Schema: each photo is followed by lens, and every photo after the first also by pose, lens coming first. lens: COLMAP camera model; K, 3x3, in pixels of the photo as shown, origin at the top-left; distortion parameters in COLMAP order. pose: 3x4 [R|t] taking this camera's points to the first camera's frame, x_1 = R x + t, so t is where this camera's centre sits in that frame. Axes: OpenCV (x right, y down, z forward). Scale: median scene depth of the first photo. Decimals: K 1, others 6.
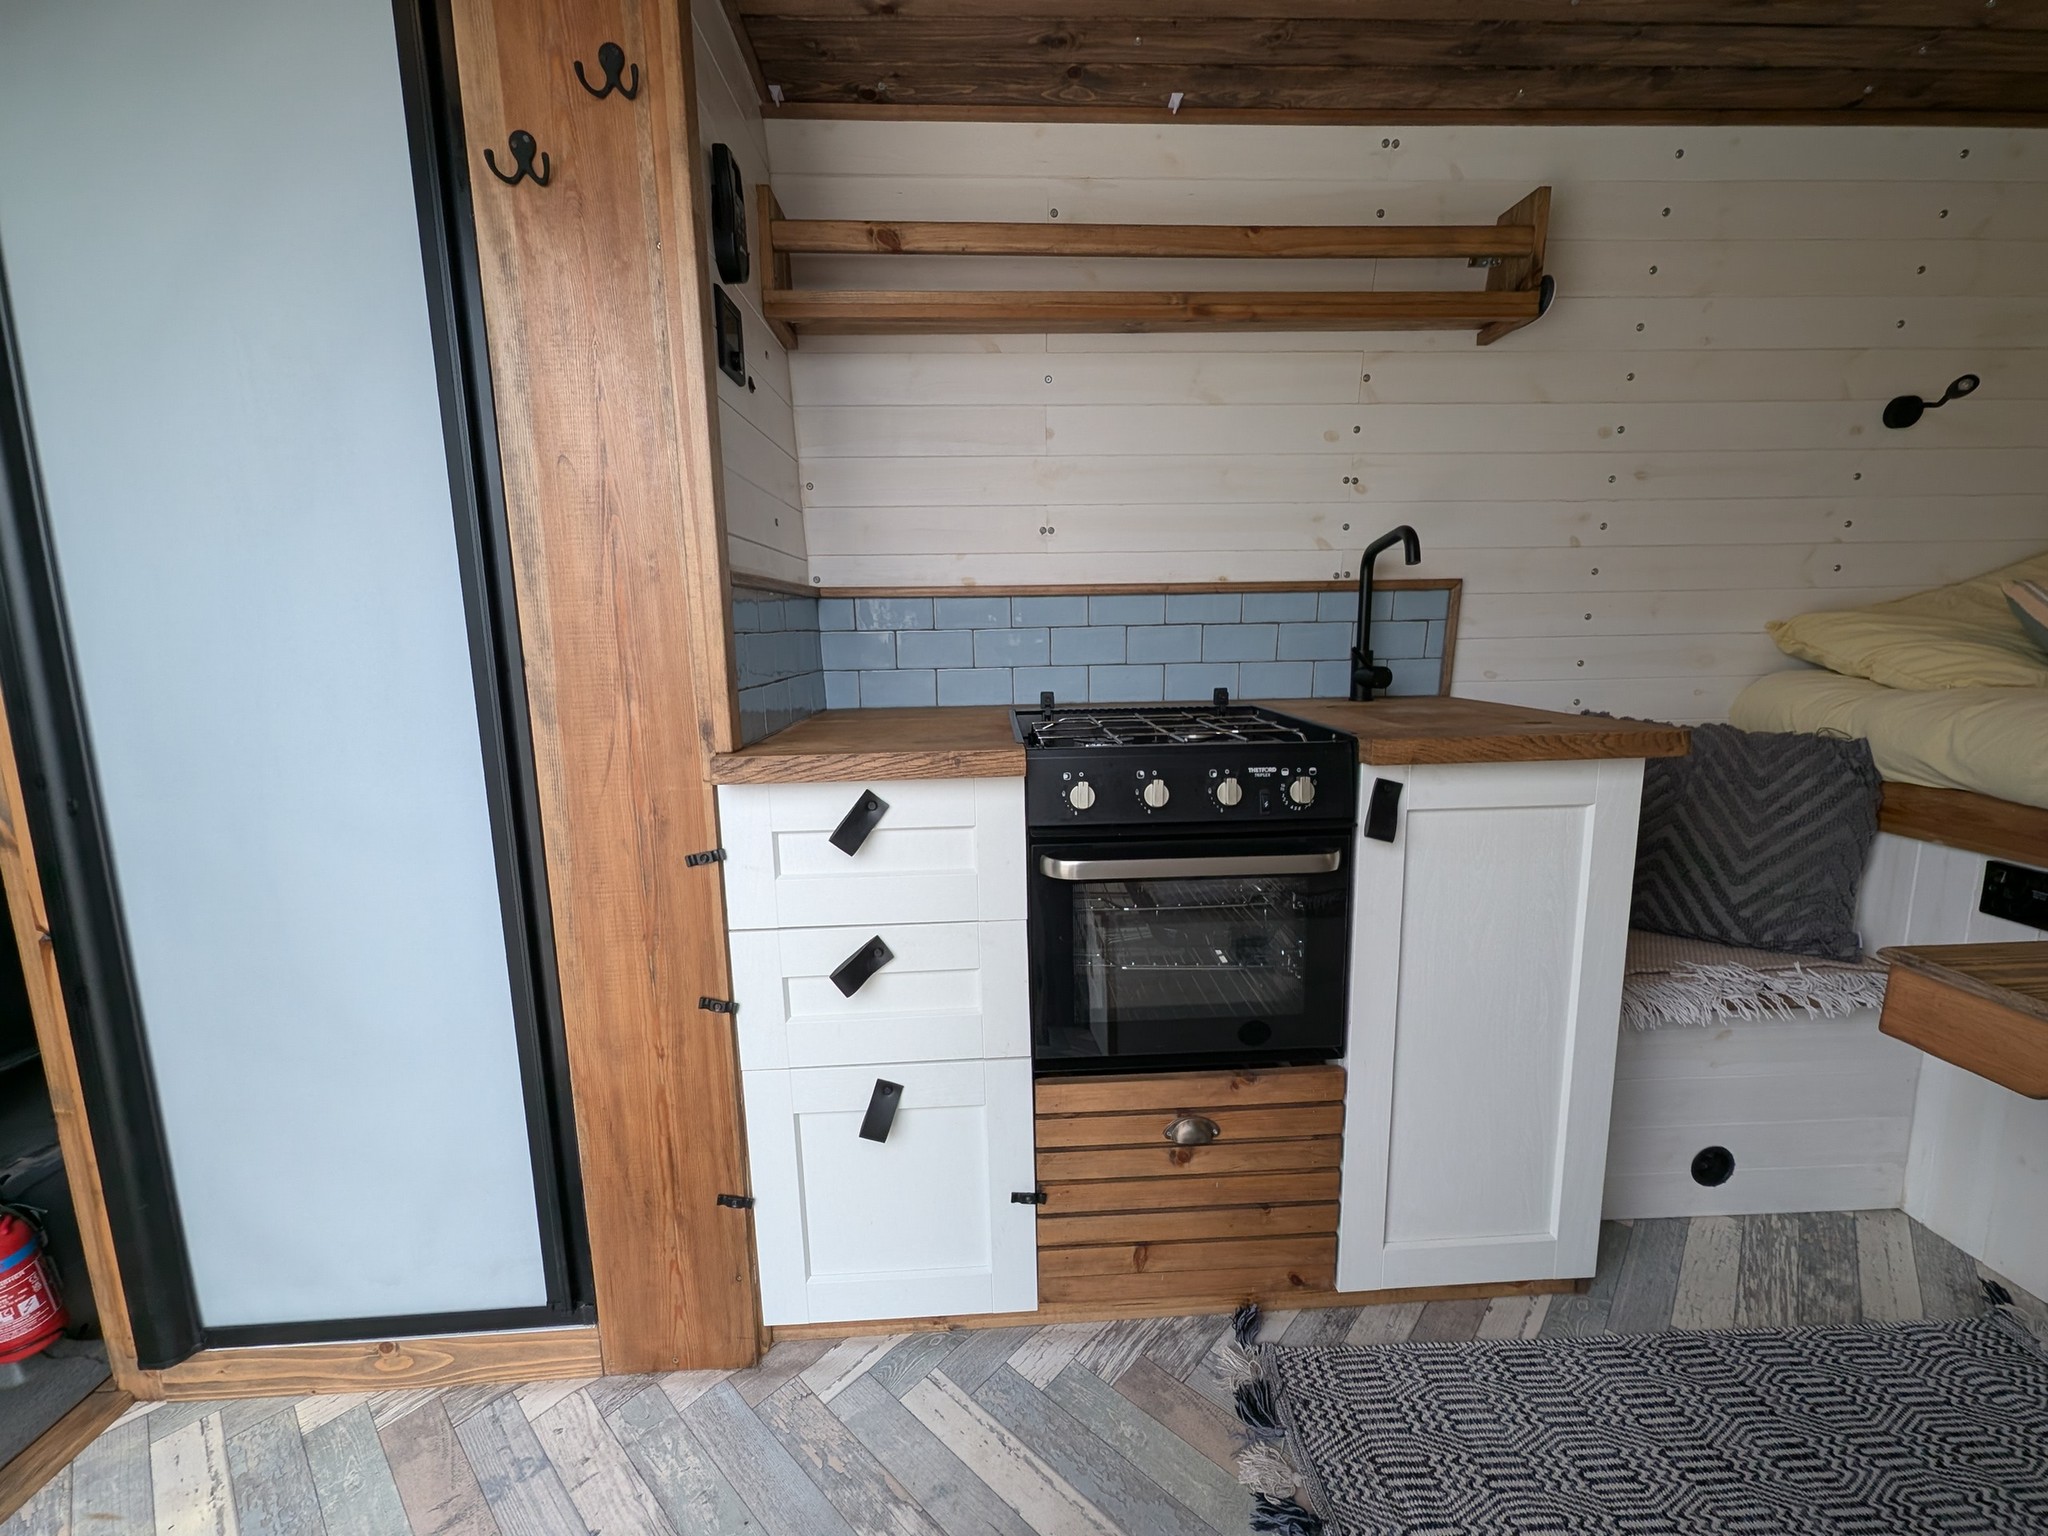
lens RADIAL K [[842.4, 0, 1030.0], [0, 842.4, 766.2], [0, 0, 1]] dist [0.002461, 0.000504]
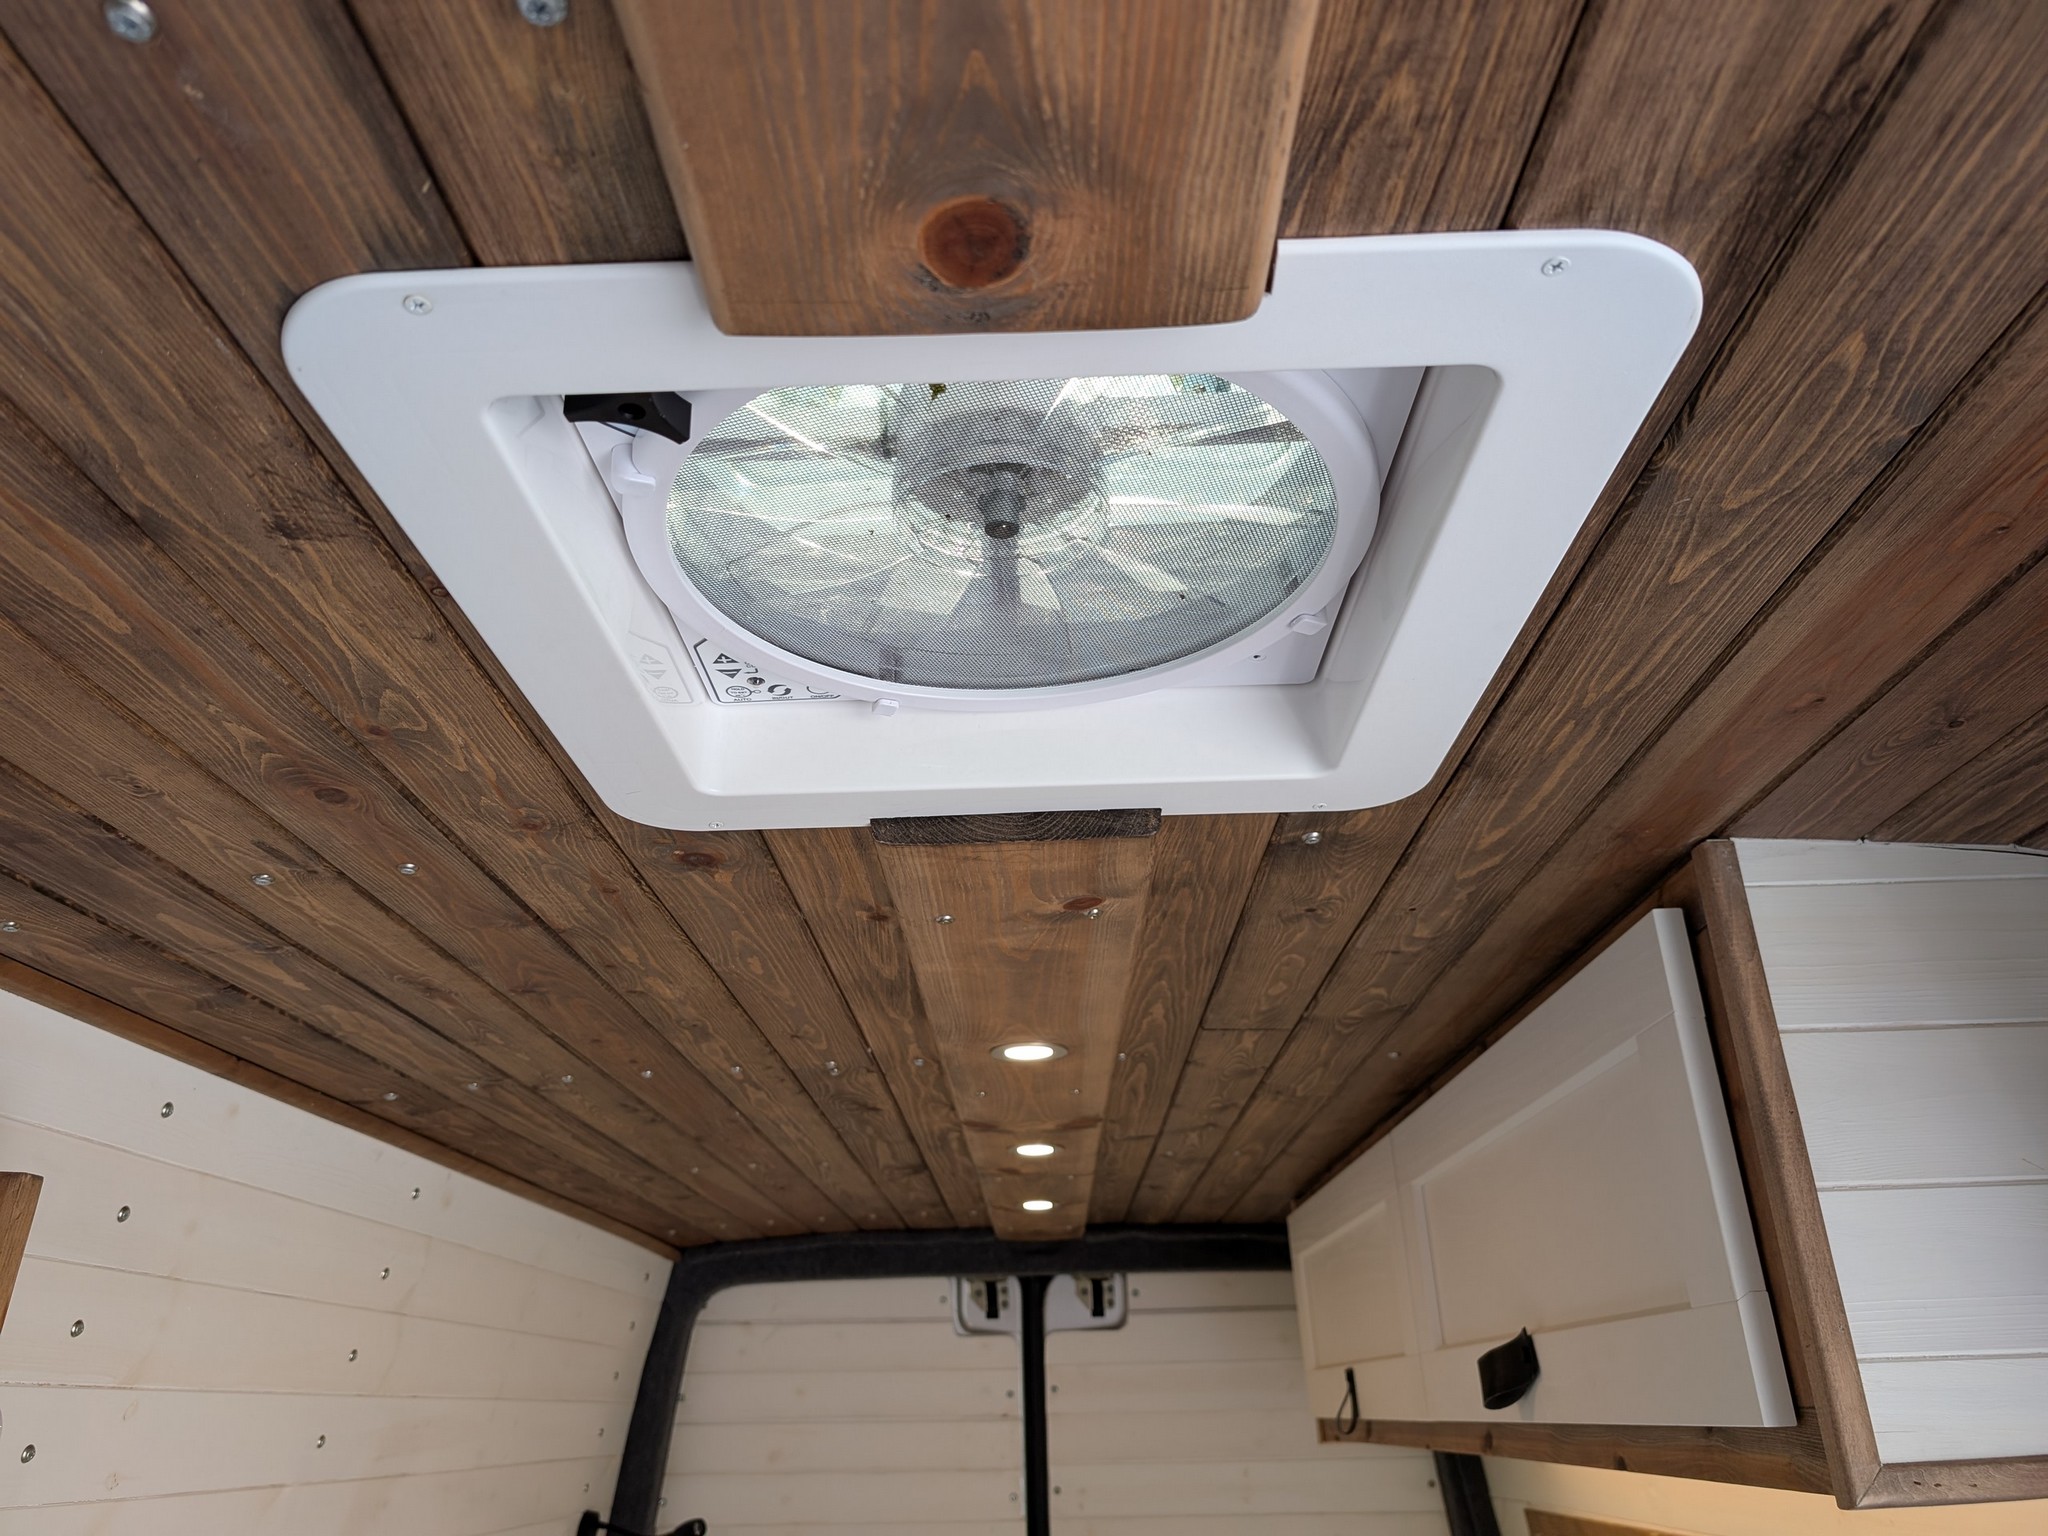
lens RADIAL K [[1492.9, 0, 1012.9], [0, 1492.9, 773.8], [0, 0, 1]] dist [0.005794, -0.004115]
pose [[0.070716, 0.409244, 0.909681, -0.063753], [0.178374, 0.892076, -0.415190, -0.567319], [-0.981418, 0.191624, -0.009914, 0.620621]]
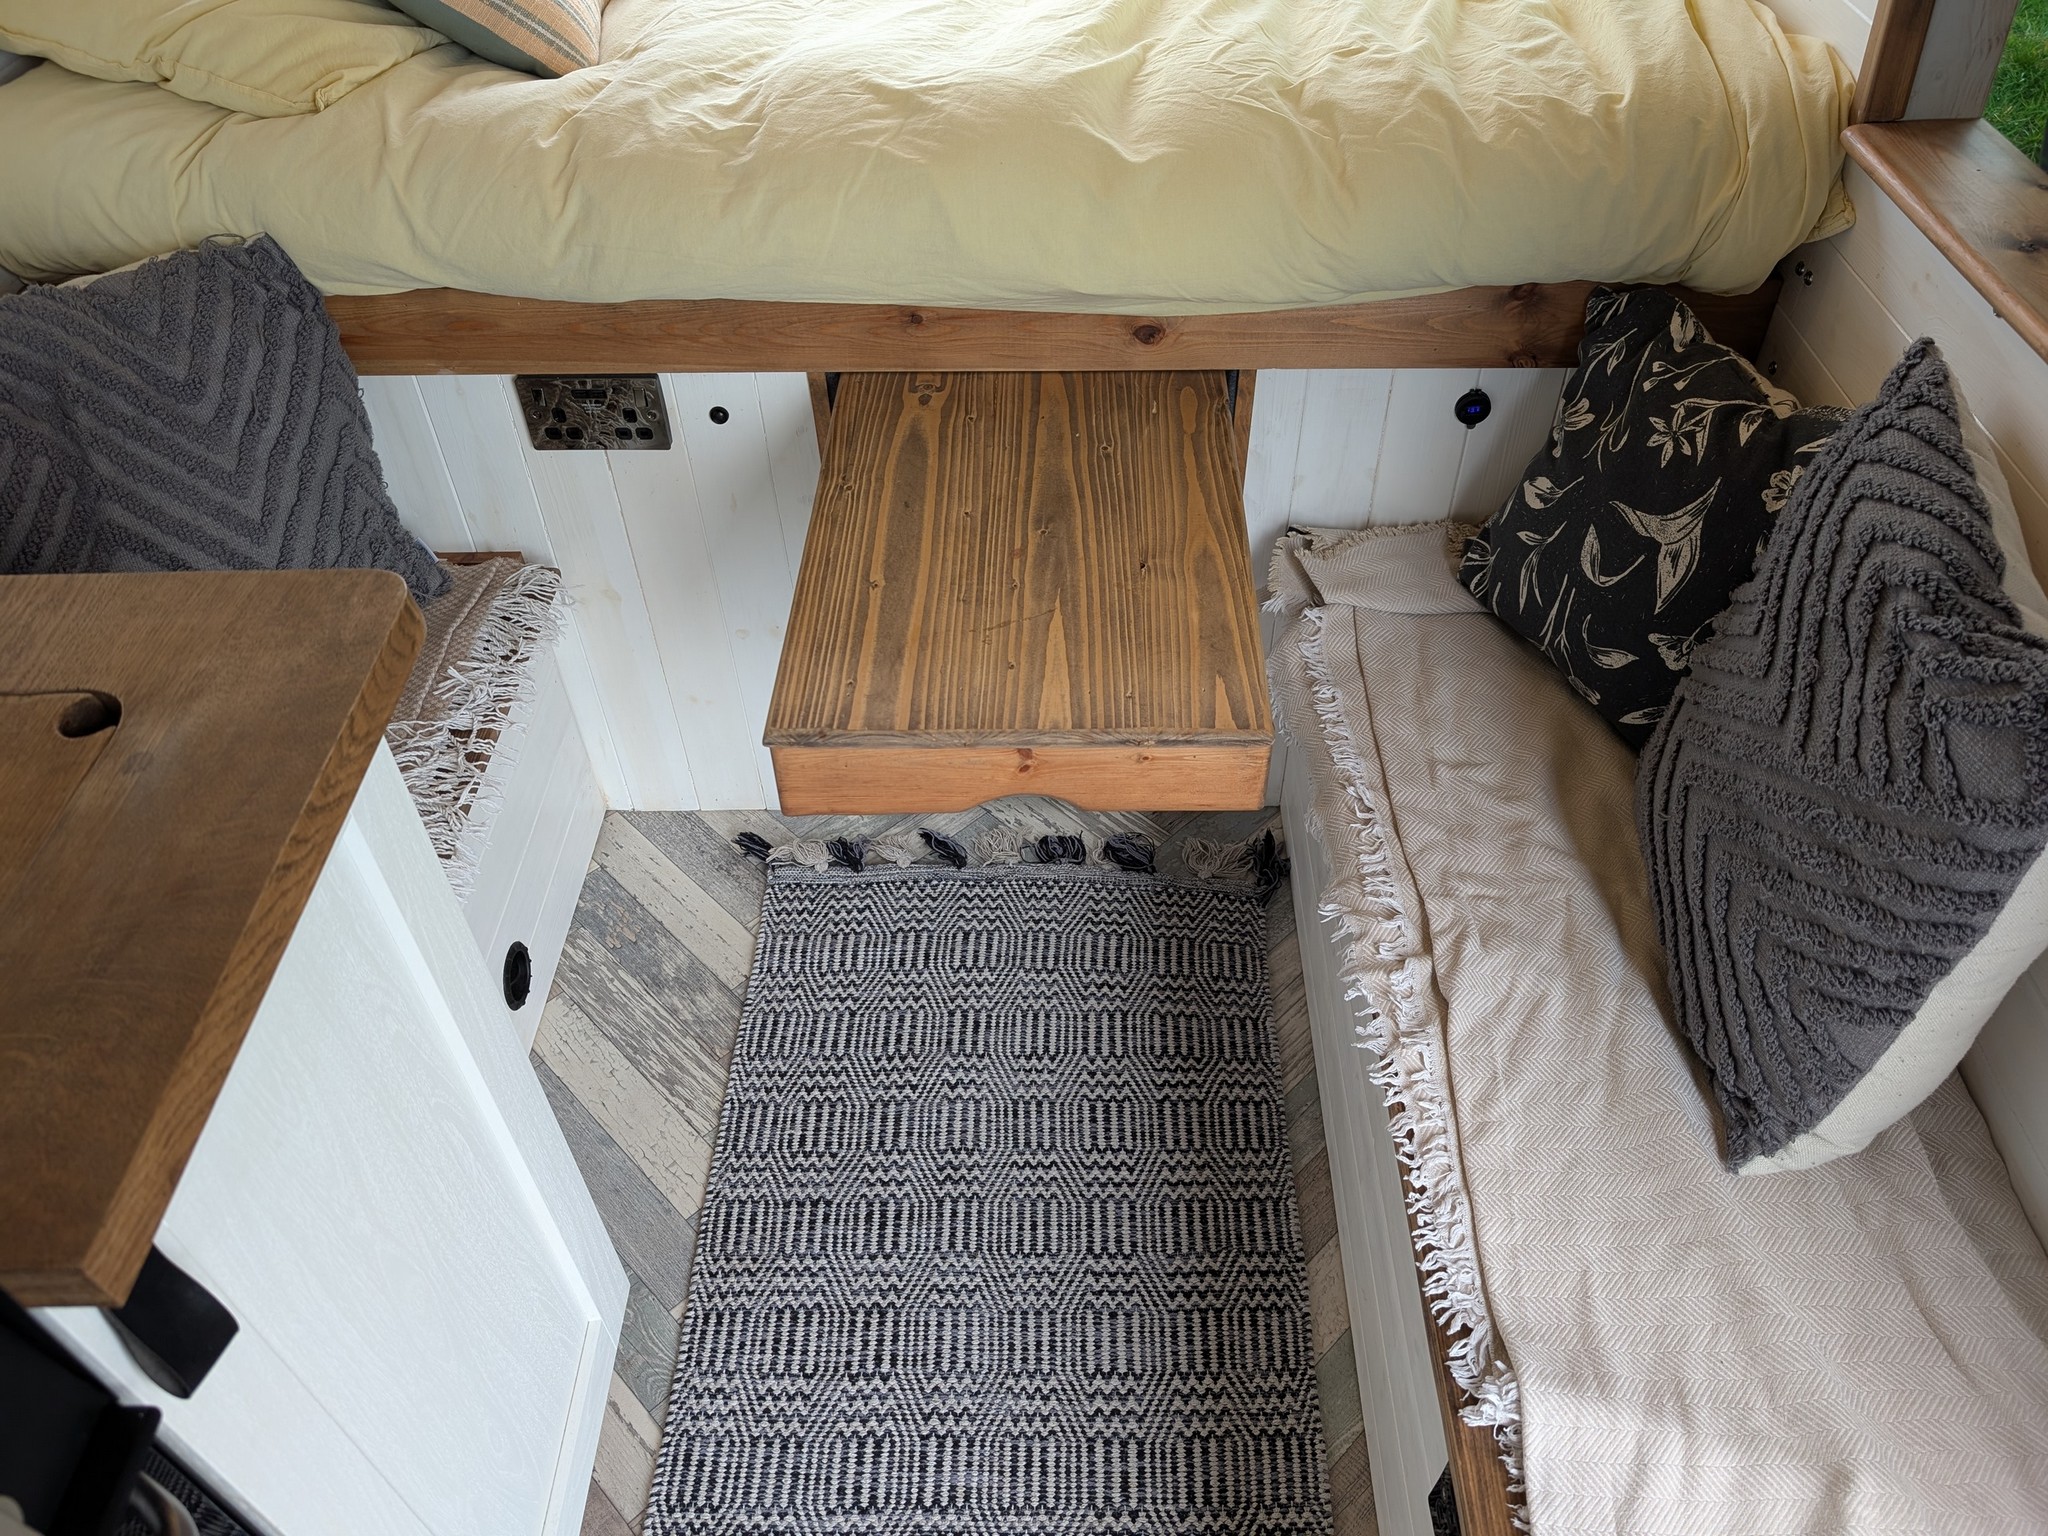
lens RADIAL K [[1473.8, 0, 1049.8], [0, 1473.8, 753.3], [0, 0, 1]] dist [0.012462, -0.003753]
pose [[0.050020, -0.685232, 0.726605, 0.159433], [0.168382, 0.722887, 0.670135, -0.426901], [-0.984452, 0.088827, 0.151540, 0.524857]]
